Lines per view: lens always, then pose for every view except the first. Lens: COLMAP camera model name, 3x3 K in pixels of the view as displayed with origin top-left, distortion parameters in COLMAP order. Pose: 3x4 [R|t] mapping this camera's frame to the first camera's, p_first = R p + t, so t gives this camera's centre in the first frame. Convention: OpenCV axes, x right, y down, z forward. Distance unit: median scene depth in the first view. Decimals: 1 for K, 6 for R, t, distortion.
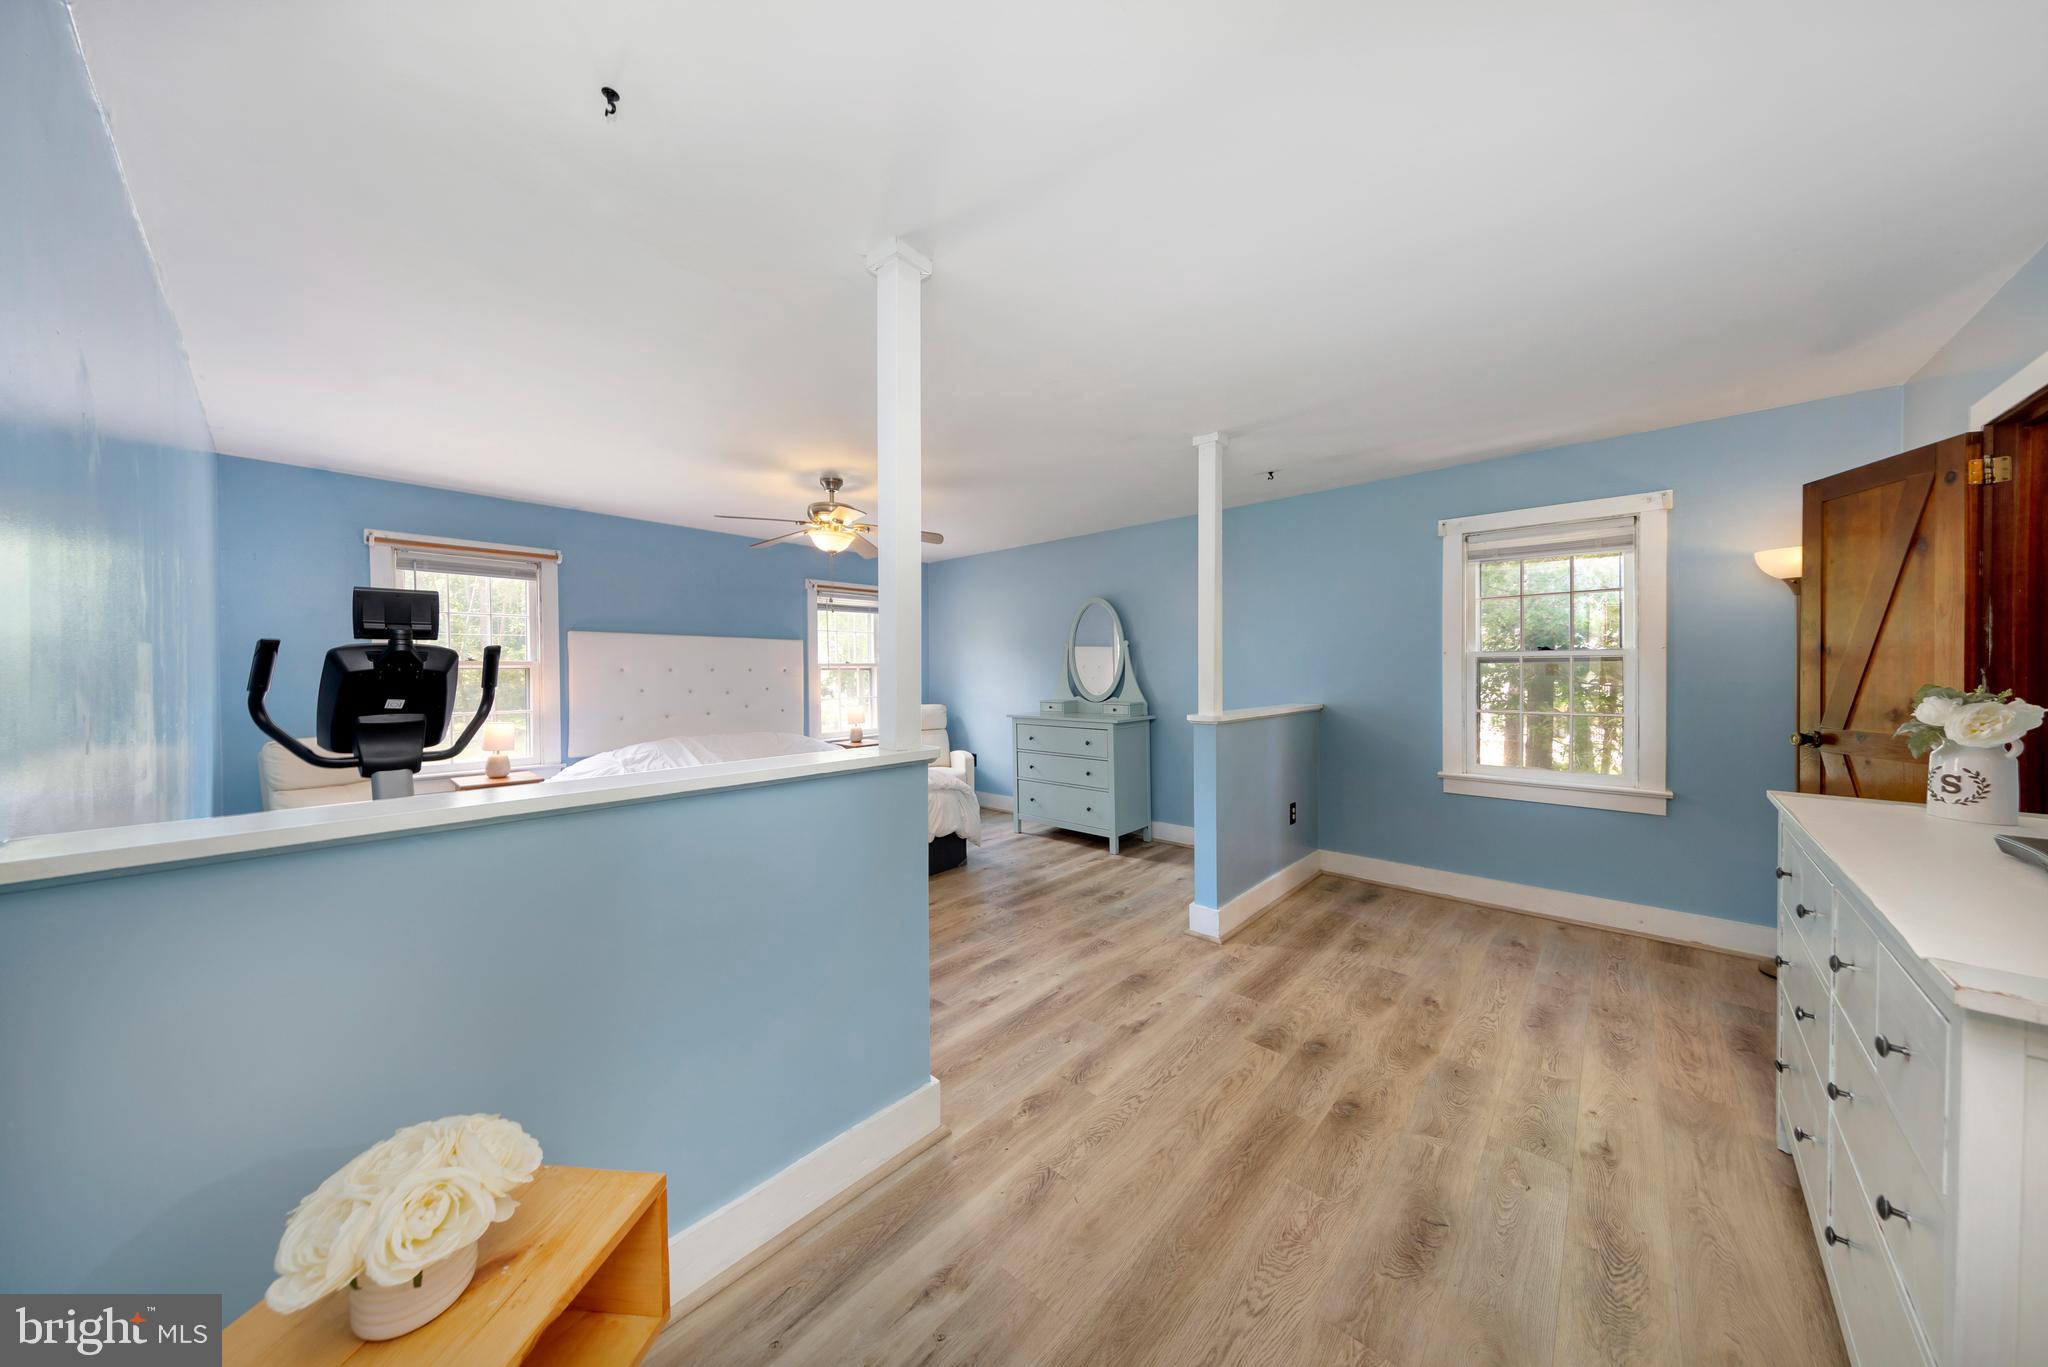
lens RADIAL K [[660.7, 0, 1021.5], [0, 660.7, 674.6], [0, 0, 1]] dist [0.005655, -0.000266]
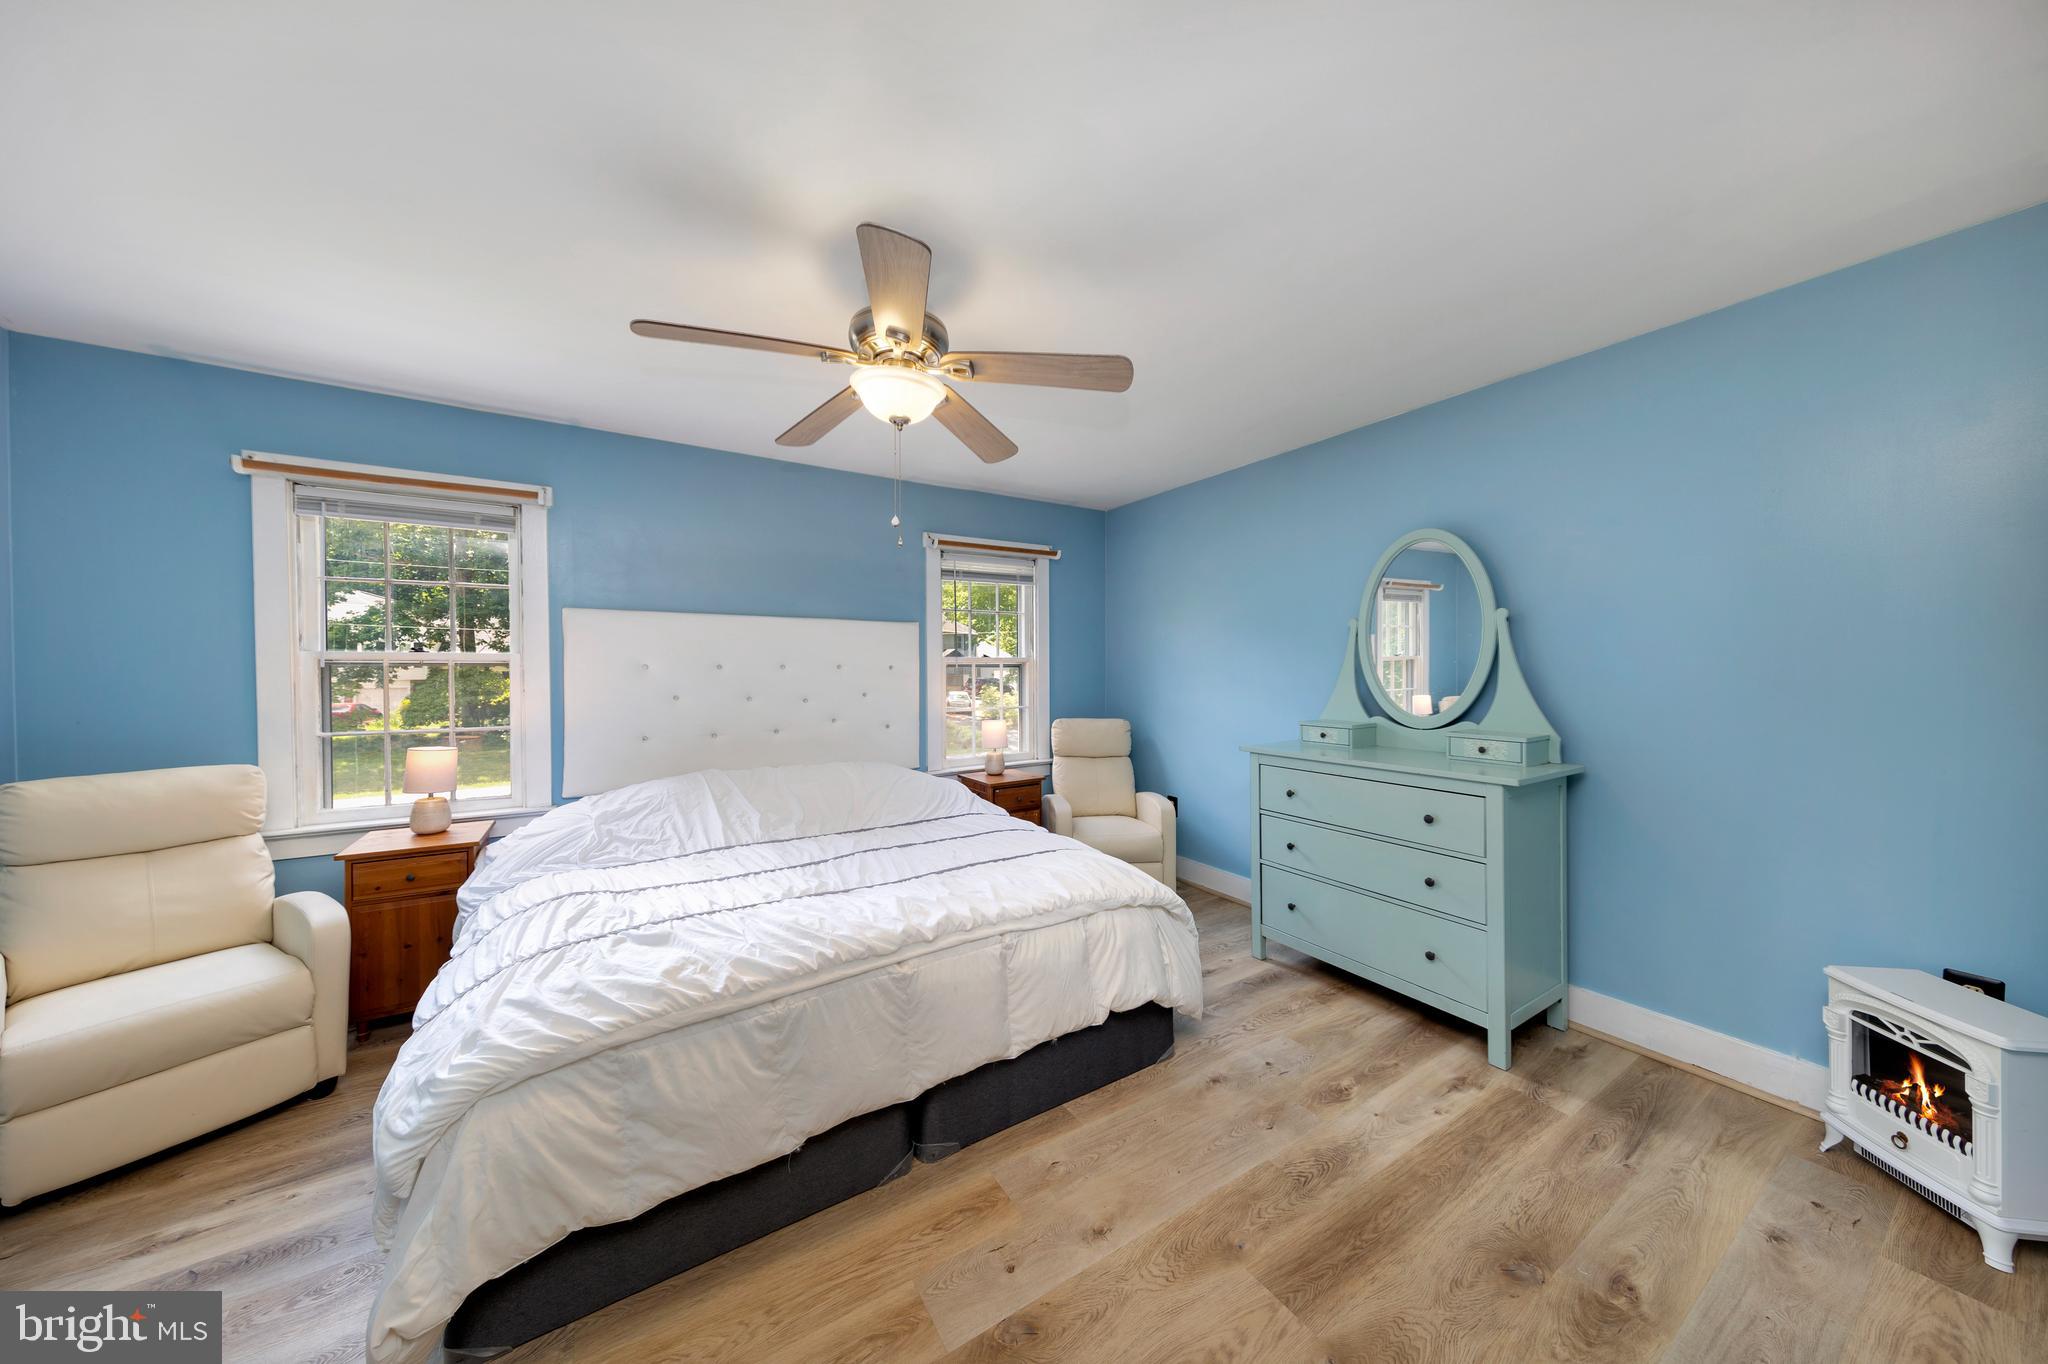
lens RADIAL K [[660.7, 0, 1017.9], [0, 660.7, 668.6], [0, 0, 1]] dist [0.005655, -0.000266]
pose [[0.961876, 0.002739, -0.273473, -0.057927], [-0.003969, 0.999984, -0.003947, -0.003213], [0.273458, 0.004882, 0.961871, 0.463789]]
